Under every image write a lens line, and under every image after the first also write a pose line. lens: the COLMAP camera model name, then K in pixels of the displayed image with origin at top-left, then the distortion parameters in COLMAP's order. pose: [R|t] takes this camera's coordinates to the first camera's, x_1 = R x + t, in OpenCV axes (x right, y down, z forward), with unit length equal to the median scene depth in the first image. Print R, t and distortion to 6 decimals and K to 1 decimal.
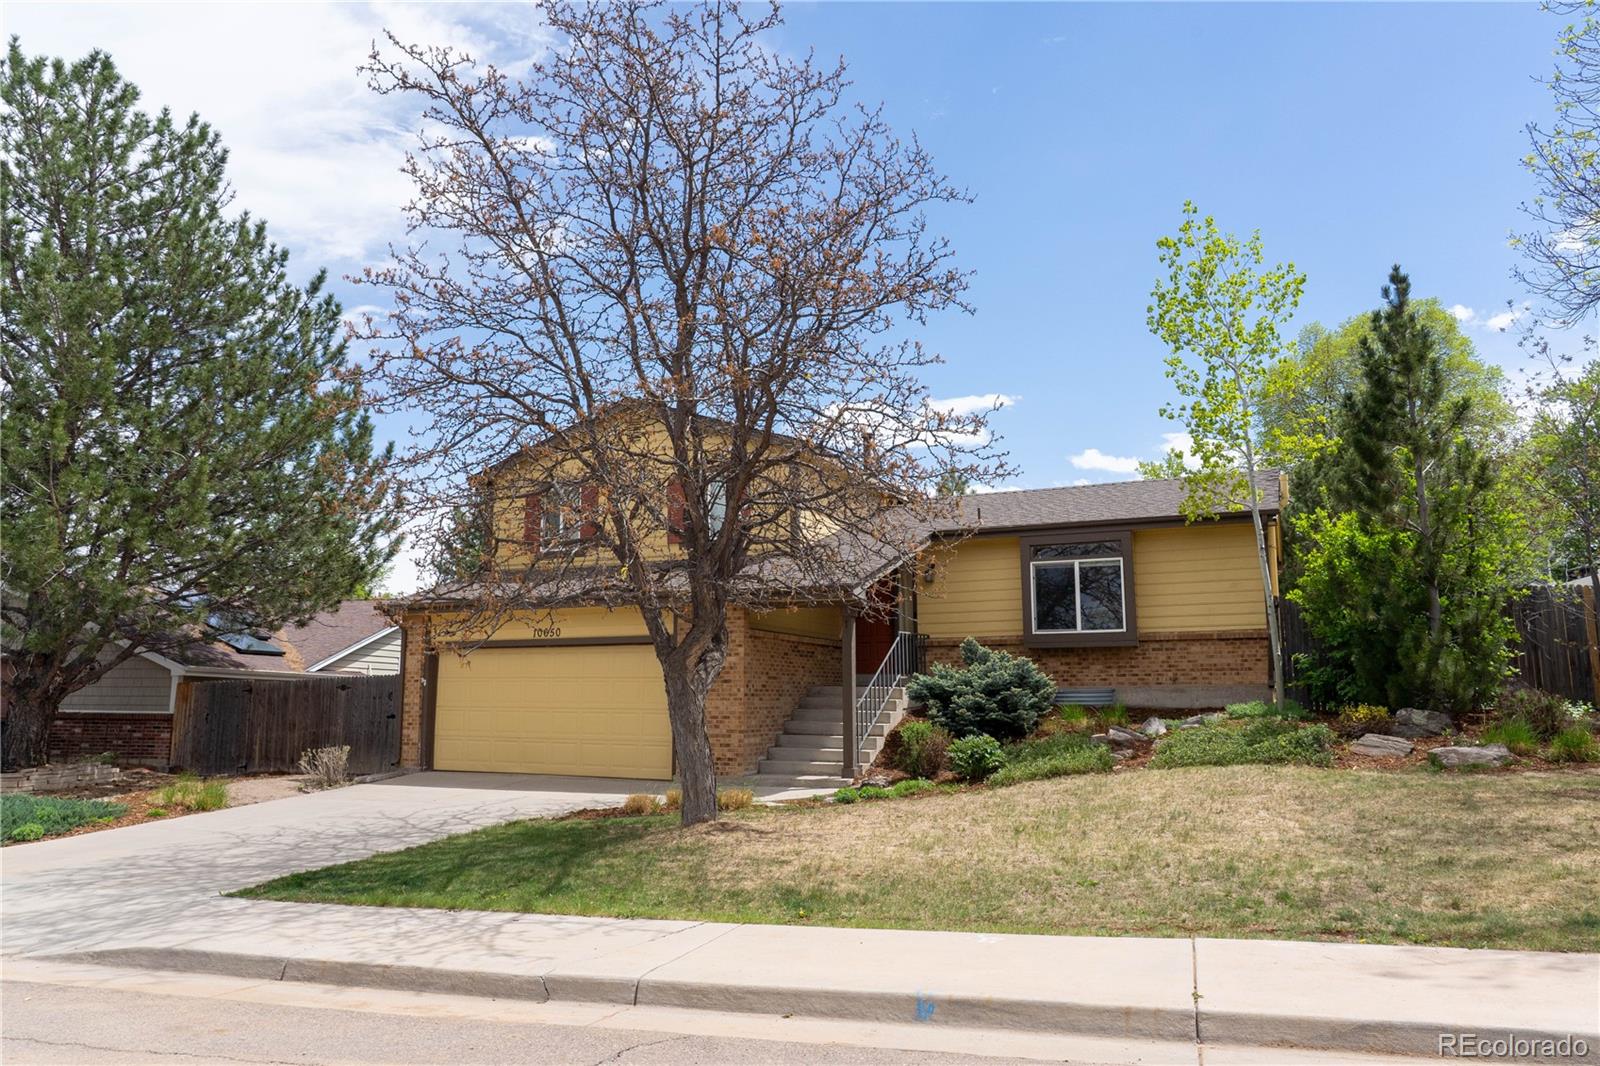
lens RADIAL K [[1131.3, 0, 800.0], [0, 1131.3, 533.0], [0, 0, 1]] dist [-0.001578, 0.002405]
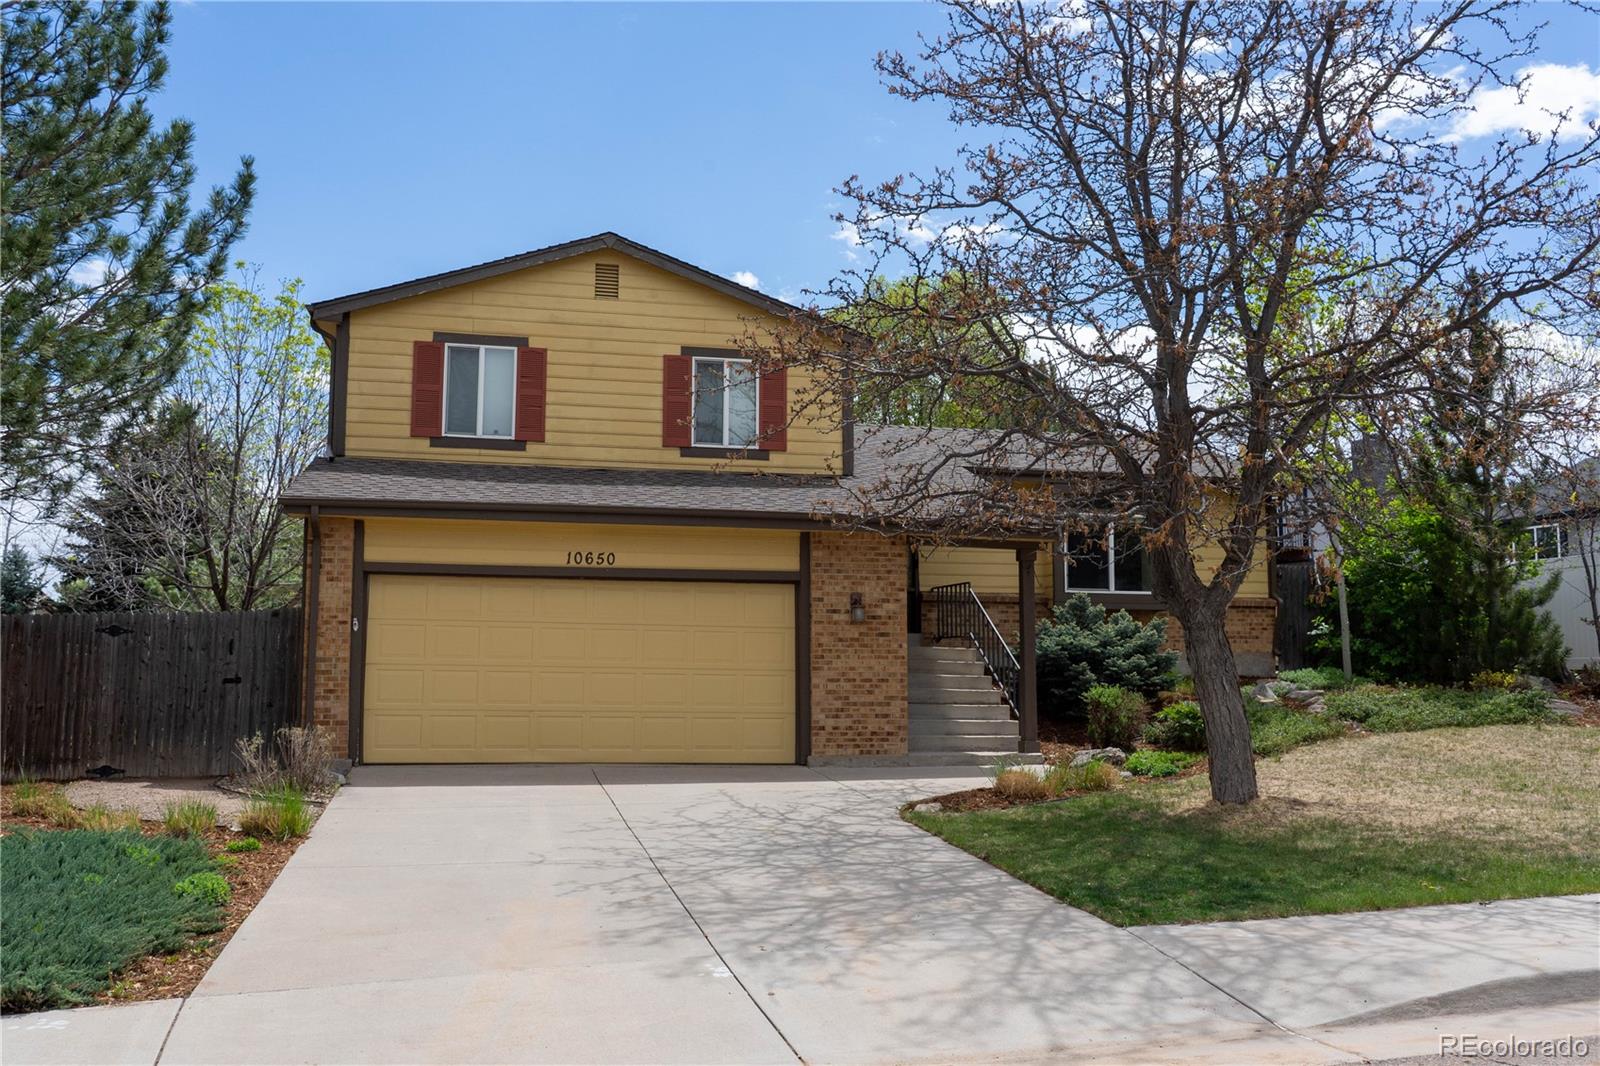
lens RADIAL K [[1382.9, 0, 800.0], [0, 1382.9, 533.0], [0, 0, 1]] dist [0.040270, -0.000109]
pose [[0.802335, 0.071024, 0.592634, -0.644914], [-0.093850, 0.995556, 0.007747, 0.056154], [-0.589450, -0.061835, 0.805435, 0.255491]]
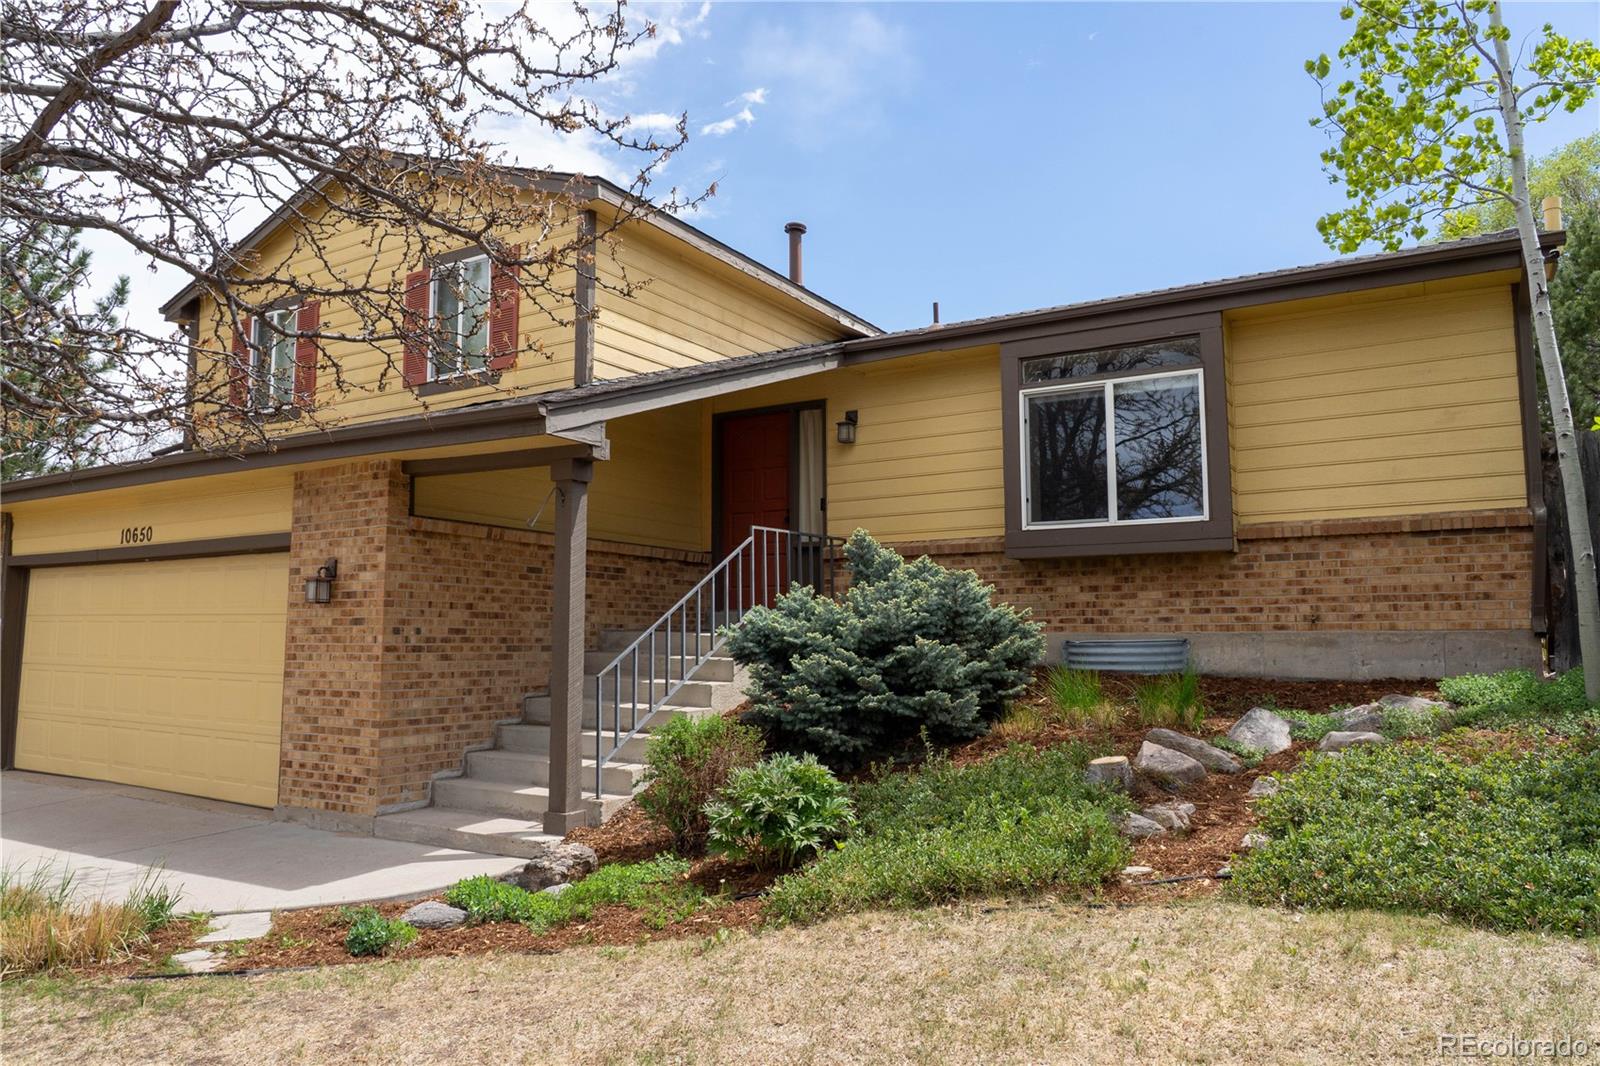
lens RADIAL K [[1084.4, 0, 800.0], [0, 1084.4, 533.0], [0, 0, 1]] dist [-0.016346, 0.010108]
pose [[0.991983, -0.009188, -0.126035, 0.176039], [0.015028, 0.998853, 0.045464, 0.070032], [0.125472, -0.046994, 0.990983, 0.529132]]
